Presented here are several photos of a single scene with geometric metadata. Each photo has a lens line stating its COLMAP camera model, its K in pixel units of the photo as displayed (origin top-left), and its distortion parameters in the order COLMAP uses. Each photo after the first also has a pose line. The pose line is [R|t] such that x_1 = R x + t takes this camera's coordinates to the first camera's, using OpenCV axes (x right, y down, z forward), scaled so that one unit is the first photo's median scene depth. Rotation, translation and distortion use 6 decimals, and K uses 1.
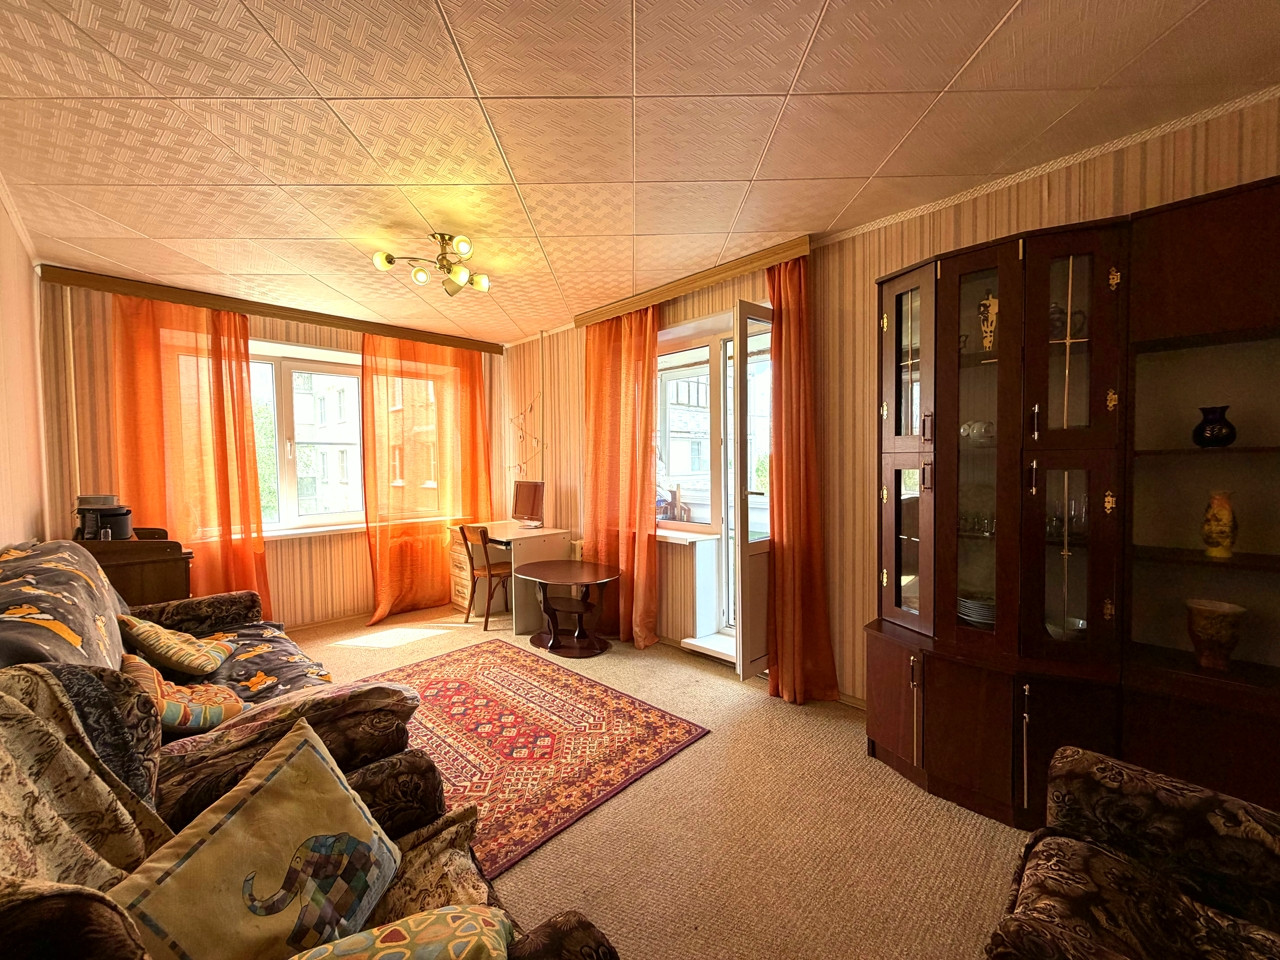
lens RADIAL K [[508.8, 0, 636.7], [0, 508.8, 479.1], [0, 0, 1]] dist [-0.000134, 0.000073]
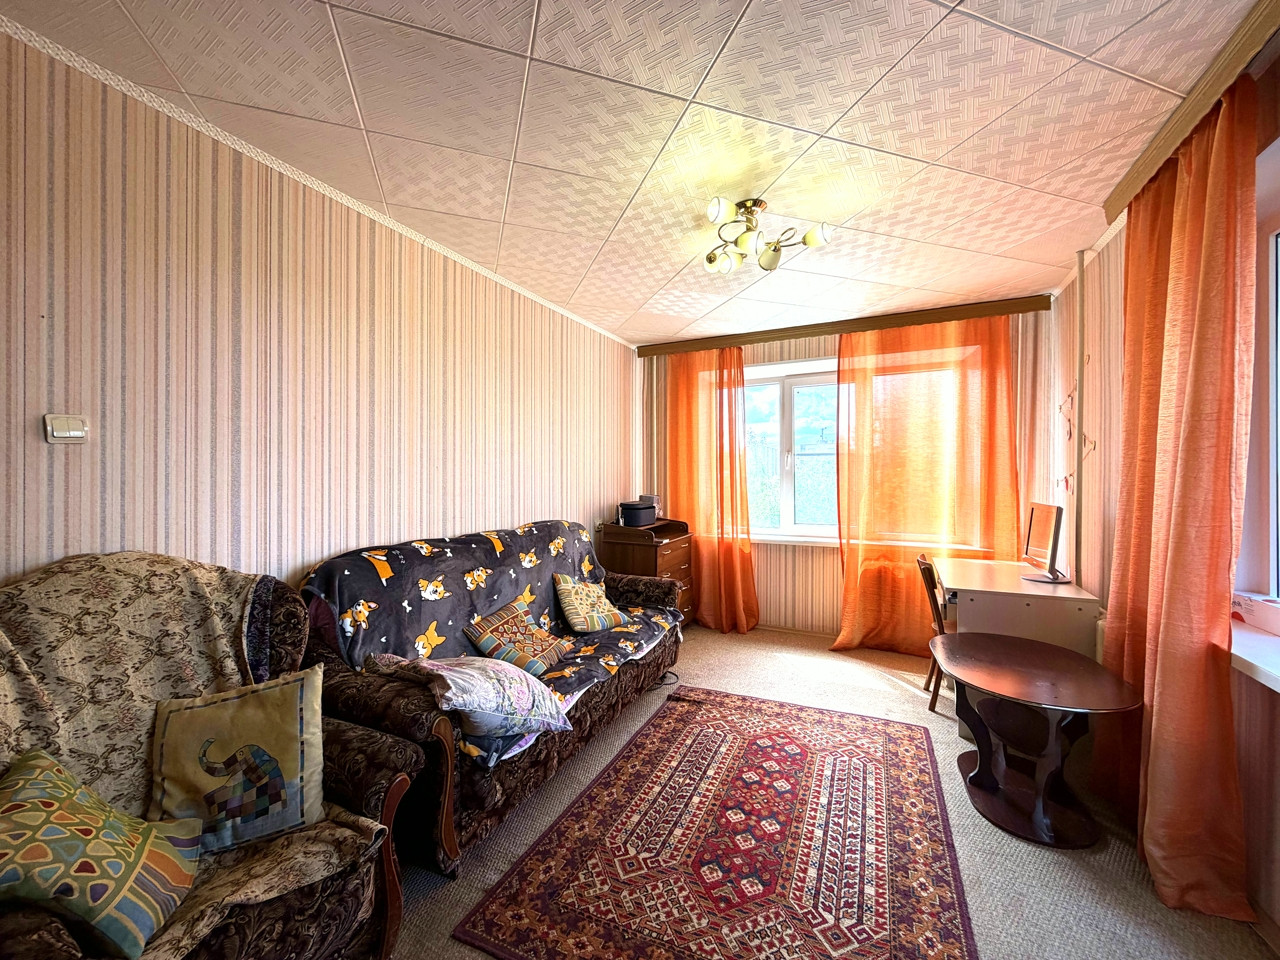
lens RADIAL K [[508.8, 0, 636.7], [0, 508.8, 479.1], [0, 0, 1]] dist [-0.000134, 0.000073]
pose [[0.317668, 0.012042, -0.948125, 0.277827], [-0.033312, 0.999444, 0.001533, -0.013436], [0.947617, 0.031097, 0.317893, 0.431629]]
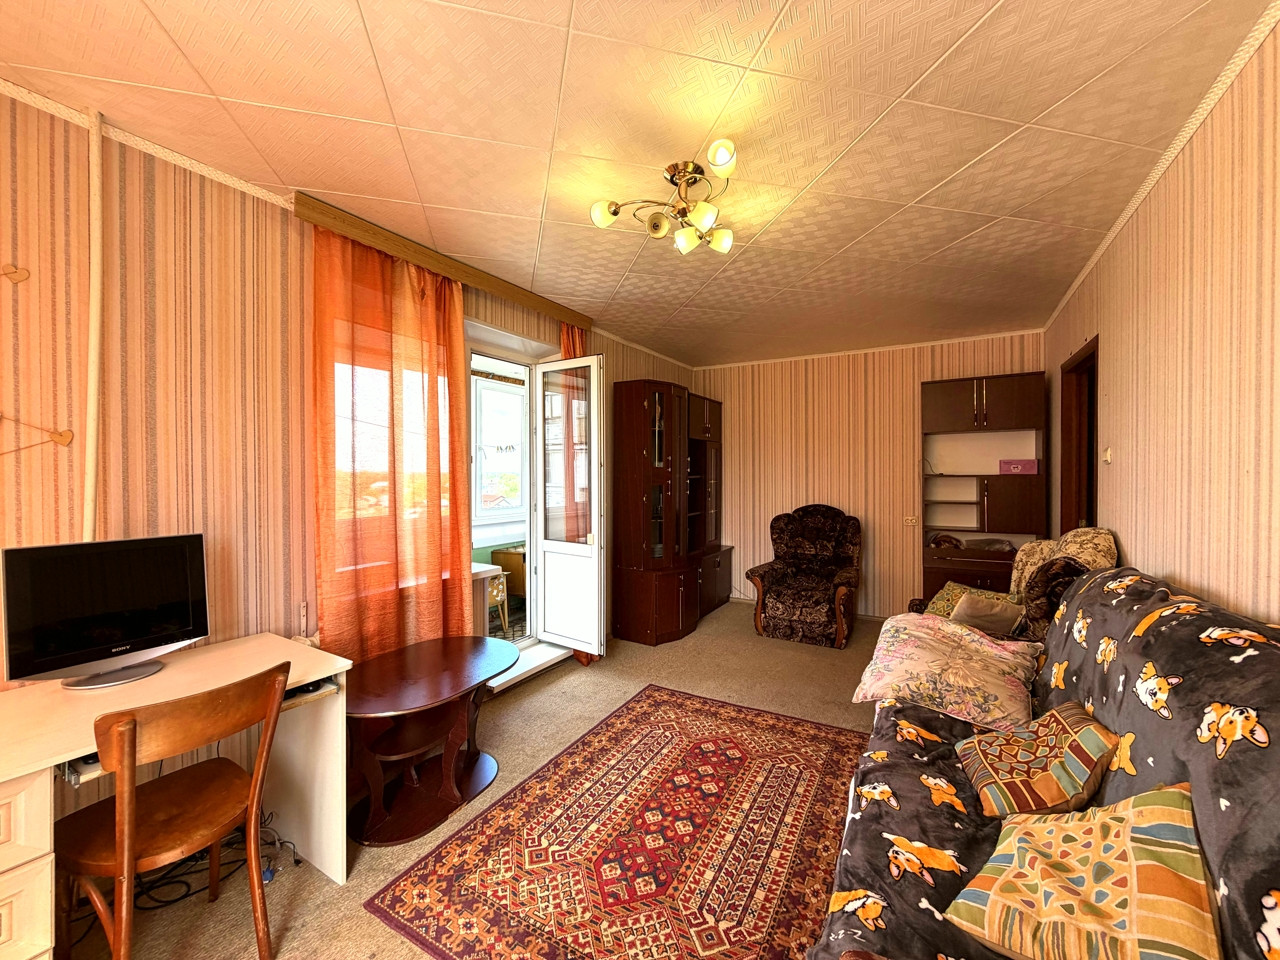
lens RADIAL K [[508.8, 0, 636.7], [0, 508.8, 479.1], [0, 0, 1]] dist [-0.000134, 0.000073]
pose [[-0.243616, 0.000791, 0.969871, -0.805861], [0.035082, 0.999352, 0.007997, -0.035413], [-0.969237, 0.035973, -0.243486, 0.952946]]
